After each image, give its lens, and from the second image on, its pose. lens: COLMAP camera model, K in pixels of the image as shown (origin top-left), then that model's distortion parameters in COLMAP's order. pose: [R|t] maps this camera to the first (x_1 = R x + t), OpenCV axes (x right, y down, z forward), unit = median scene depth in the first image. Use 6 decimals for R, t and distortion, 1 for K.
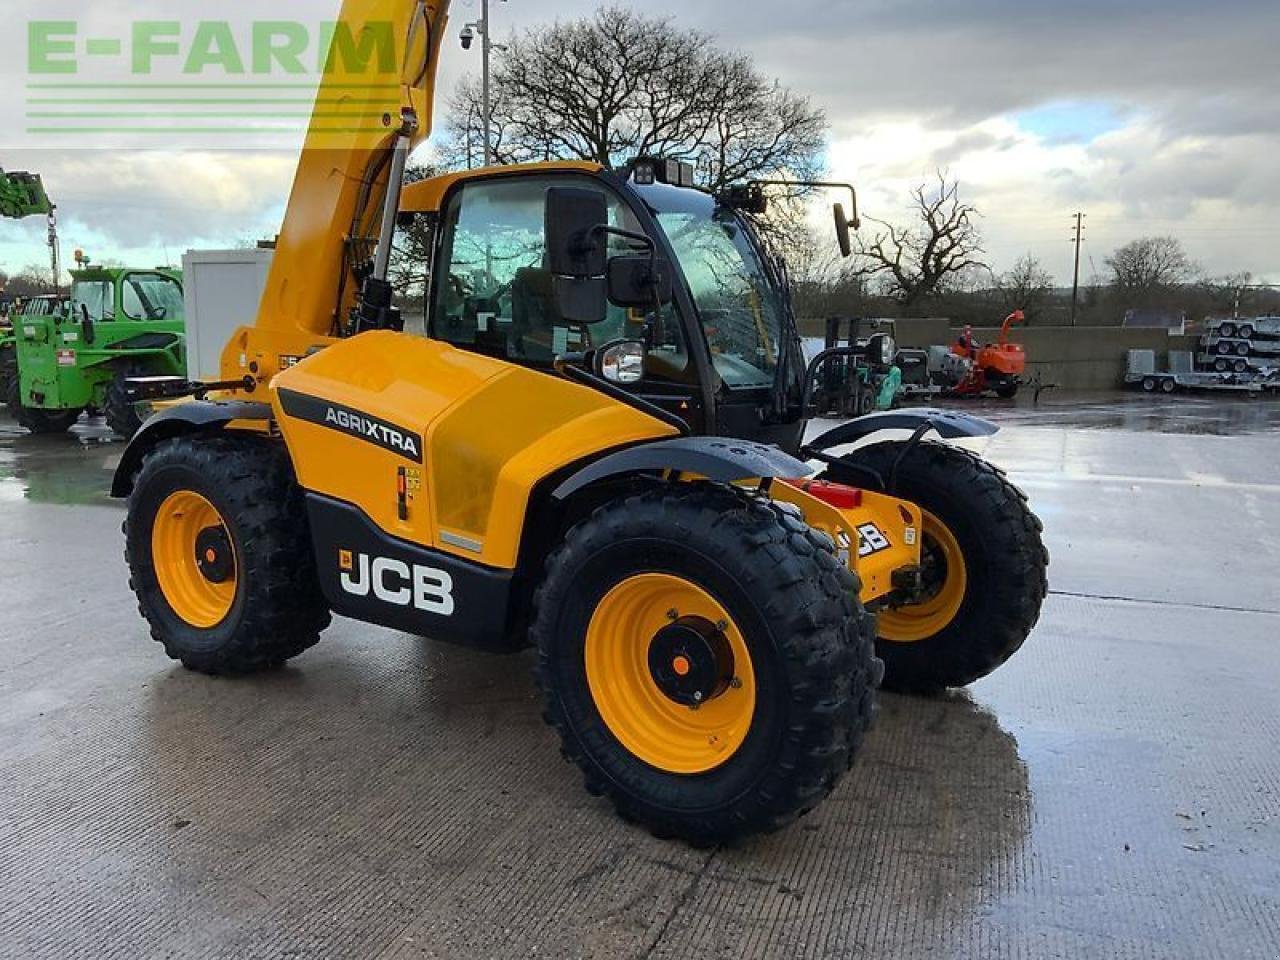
lens RADIAL K [[1069.0, 0, 635.9], [0, 1069.0, 471.3], [0, 0, 1]] dist [0.102119, -0.182913]
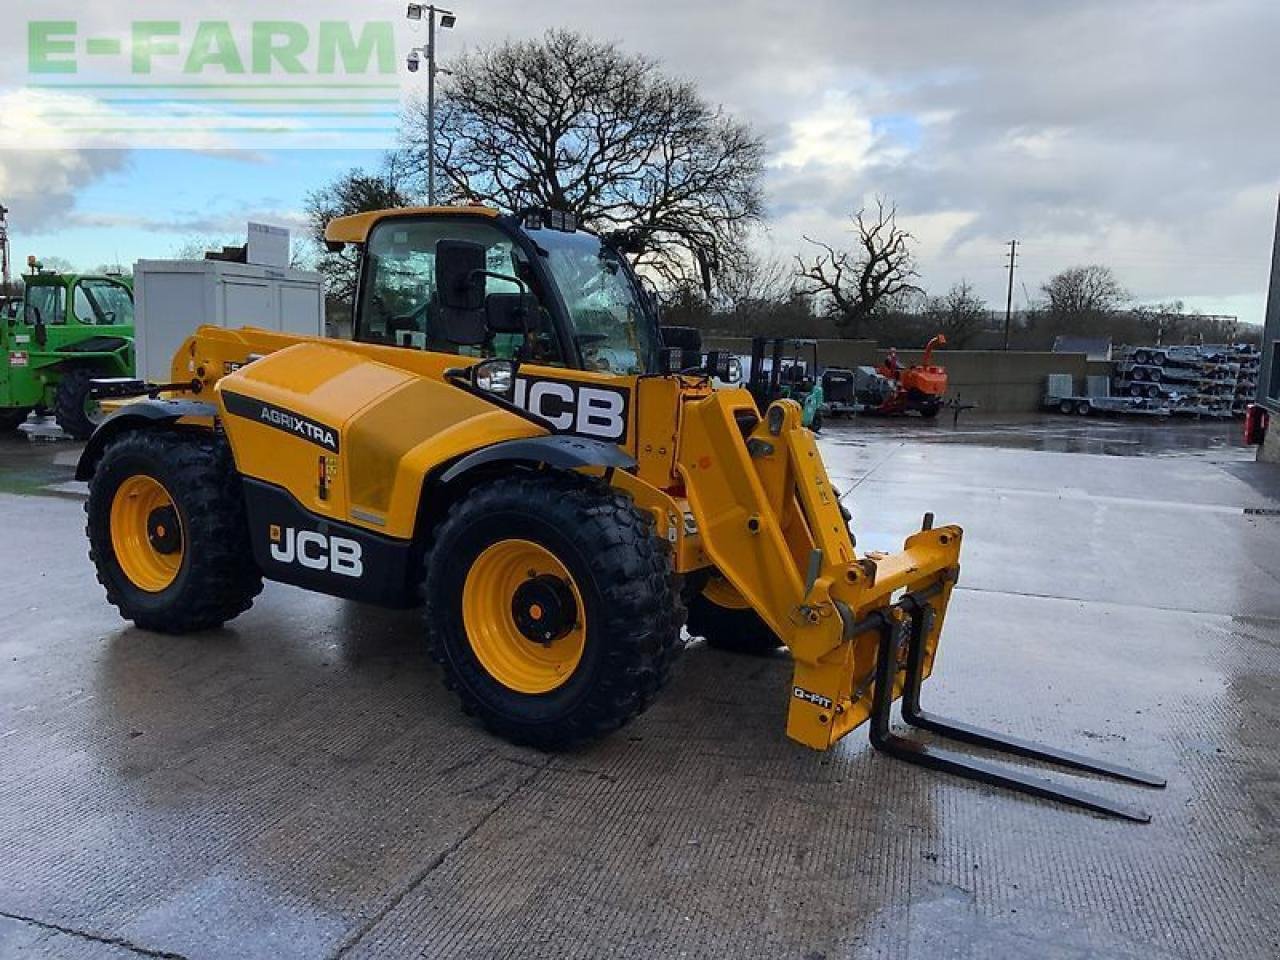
lens RADIAL K [[1070.6, 0, 635.4], [0, 1070.6, 476.5], [0, 0, 1]] dist [0.106718, -0.201813]
pose [[0.998813, 0.018640, 0.045005, 0.063086], [-0.018302, 0.999801, -0.007917, 0.016329], [-0.045144, 0.007084, 0.998955, -0.186288]]
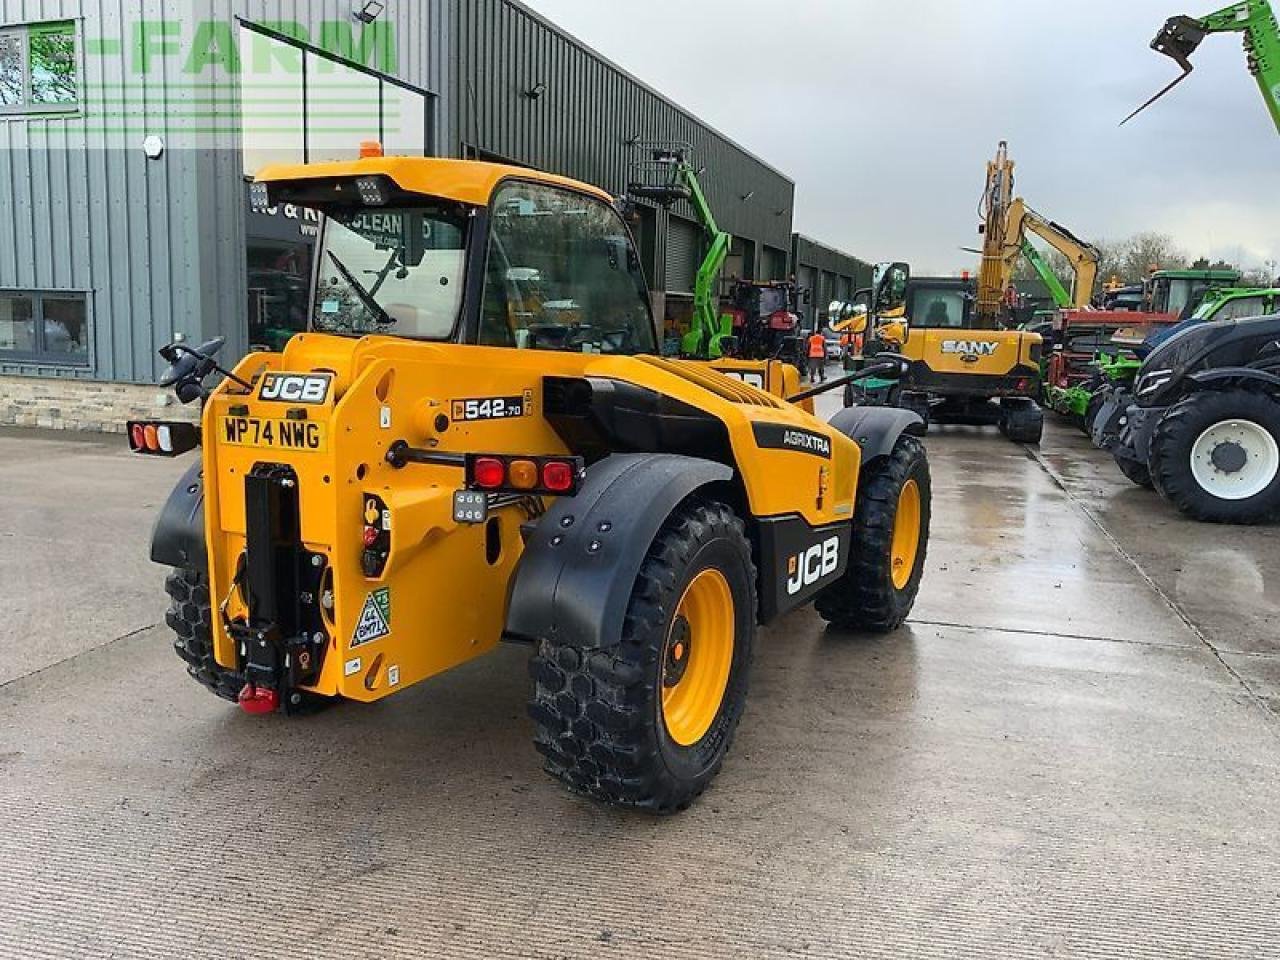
lens RADIAL K [[1069.0, 0, 635.9], [0, 1069.0, 471.3], [0, 0, 1]] dist [0.102119, -0.182913]
pose [[-0.123567, -0.155894, 0.980014, -1.034014], [0.111934, 0.979090, 0.169861, -0.170722], [-0.986003, 0.130686, -0.103533, 0.994881]]
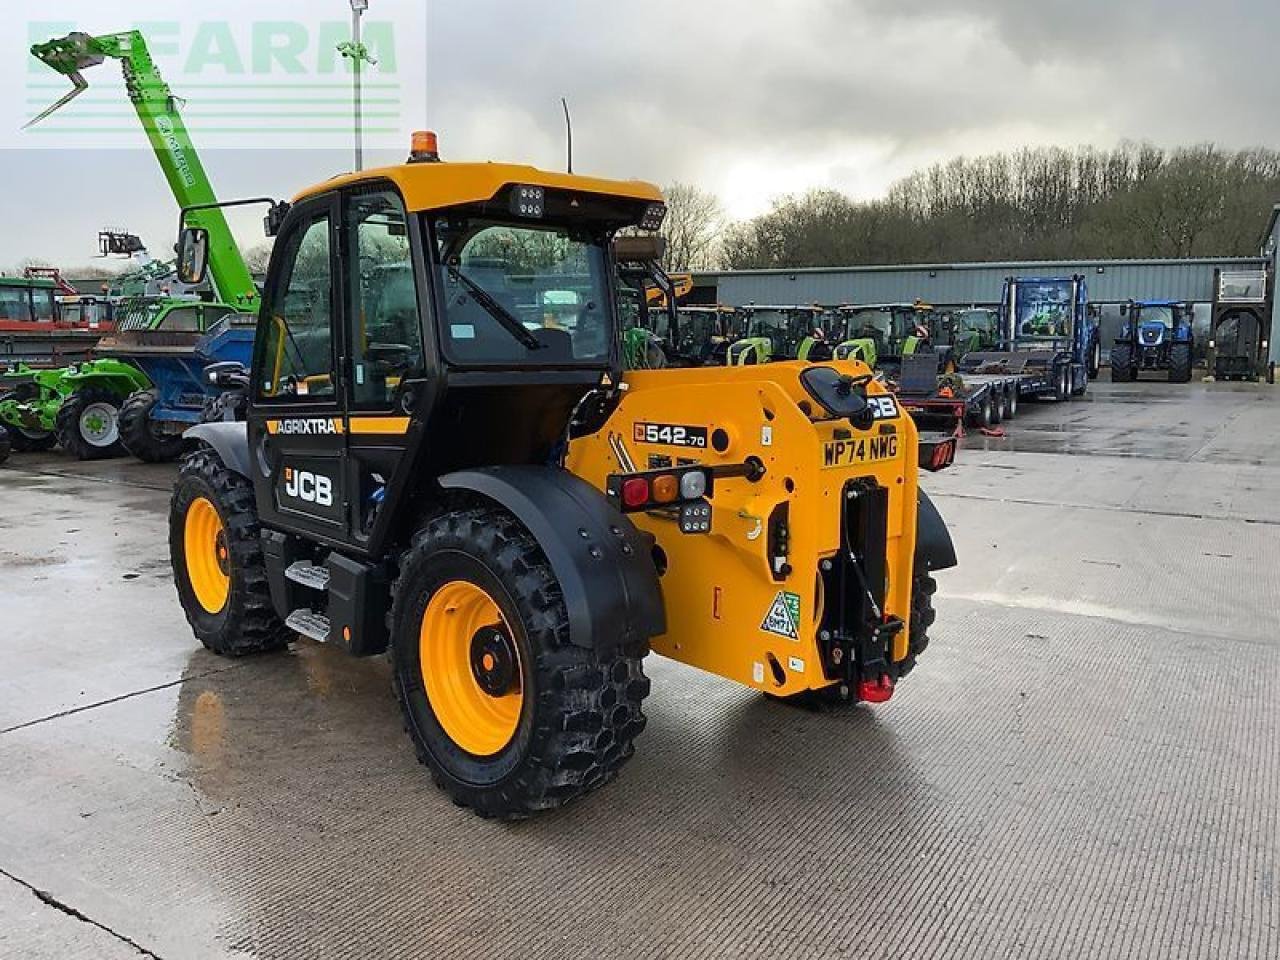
lens RADIAL K [[1069.0, 0, 635.9], [0, 1069.0, 471.3], [0, 0, 1]] dist [0.102119, -0.182913]
pose [[-0.979744, -0.045743, 0.194959, -0.368291], [0.004740, 0.967991, 0.250941, -0.273041], [-0.200198, 0.246783, -0.948166, 1.842483]]
